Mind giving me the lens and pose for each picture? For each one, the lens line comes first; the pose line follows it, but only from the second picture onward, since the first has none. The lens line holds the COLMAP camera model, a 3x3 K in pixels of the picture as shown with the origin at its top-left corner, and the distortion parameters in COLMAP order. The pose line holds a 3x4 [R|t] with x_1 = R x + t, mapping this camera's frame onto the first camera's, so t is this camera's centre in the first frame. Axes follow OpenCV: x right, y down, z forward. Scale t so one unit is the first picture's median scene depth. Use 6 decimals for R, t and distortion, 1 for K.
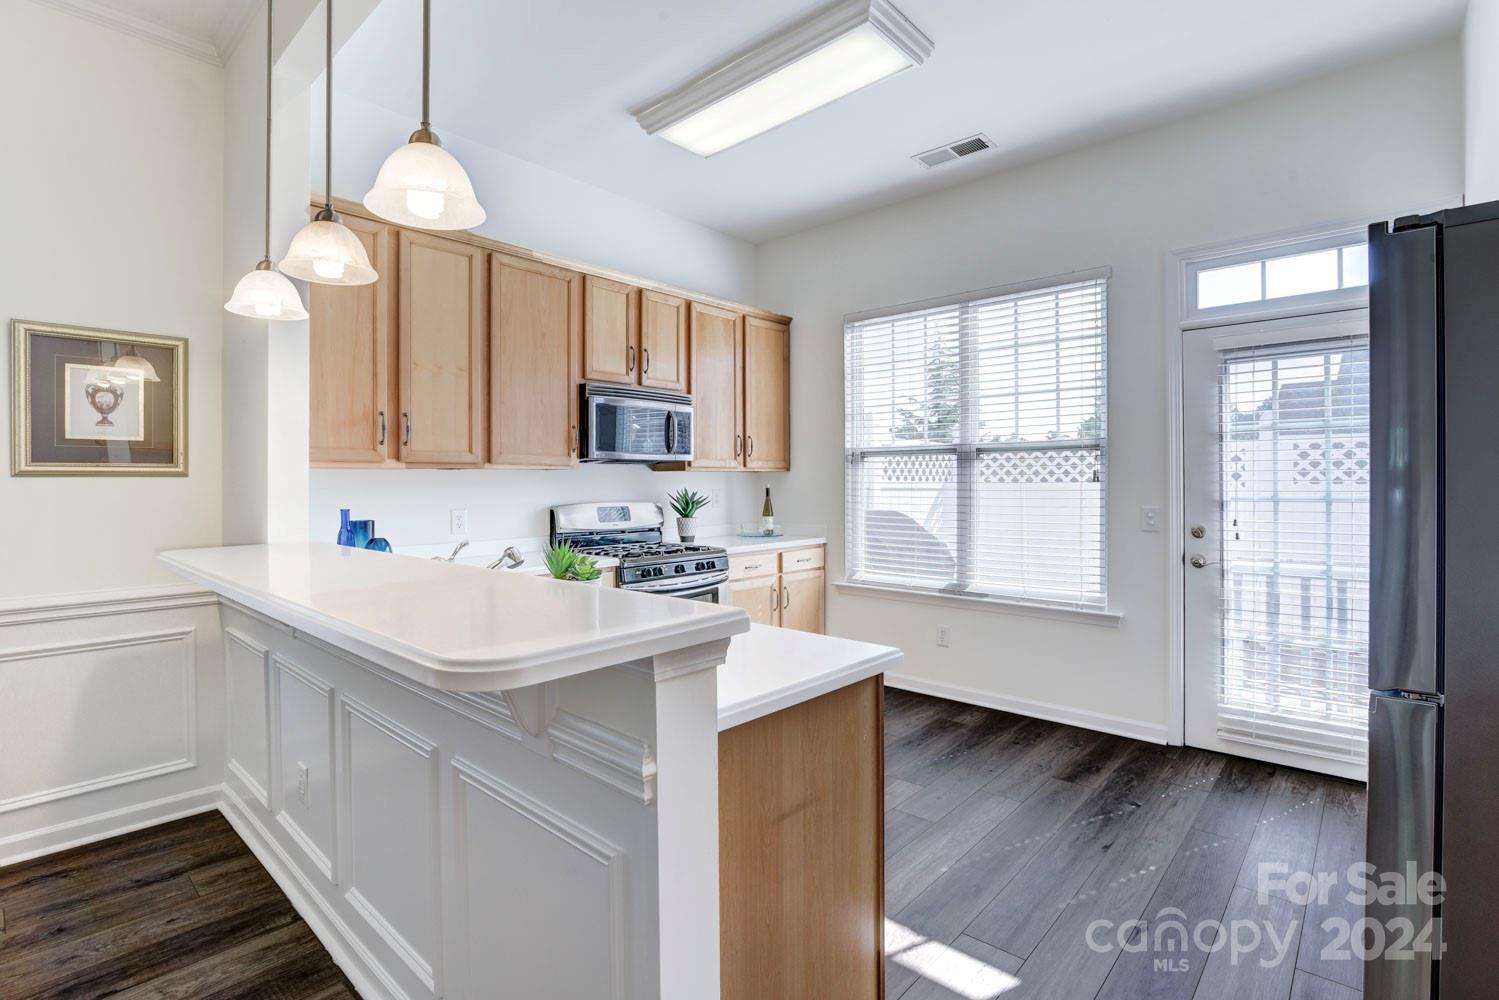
lens RADIAL K [[690.8, 0, 744.2], [0, 690.8, 474.7], [0, 0, 1]] dist [-0.016473, 0.000575]
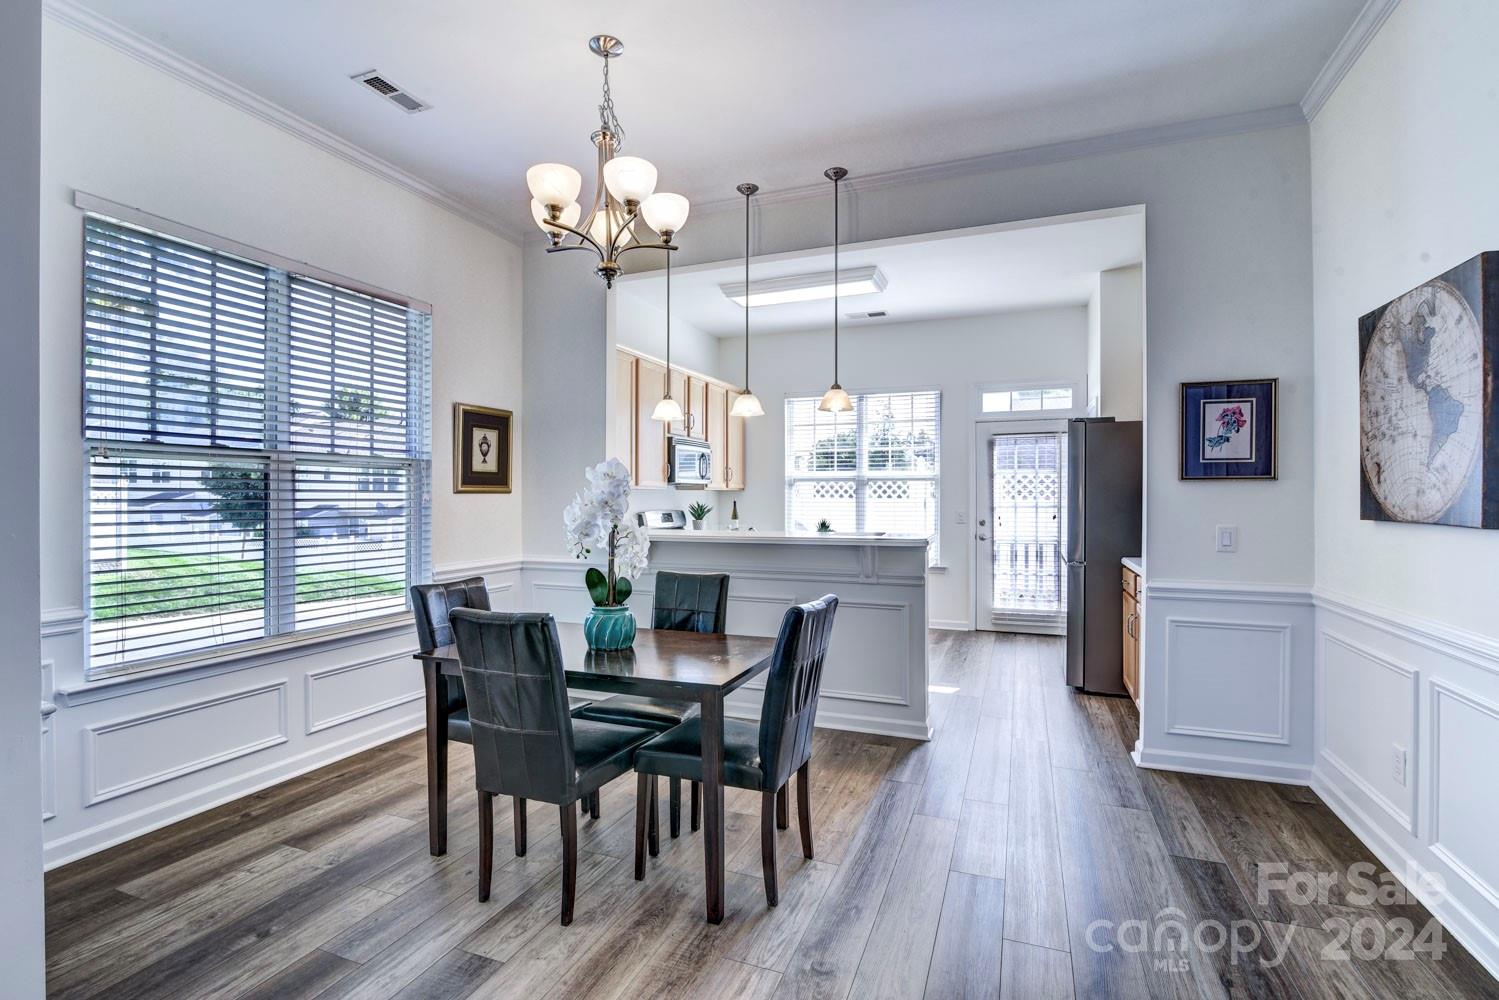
lens RADIAL K [[690.8, 0, 745.0], [0, 690.8, 489.8], [0, 0, 1]] dist [-0.016473, 0.000575]
pose [[0.933446, 0.005786, 0.358671, -0.715803], [-0.005464, 0.999983, -0.001913, -0.005064], [-0.358676, -0.000174, 0.933462, -0.642007]]
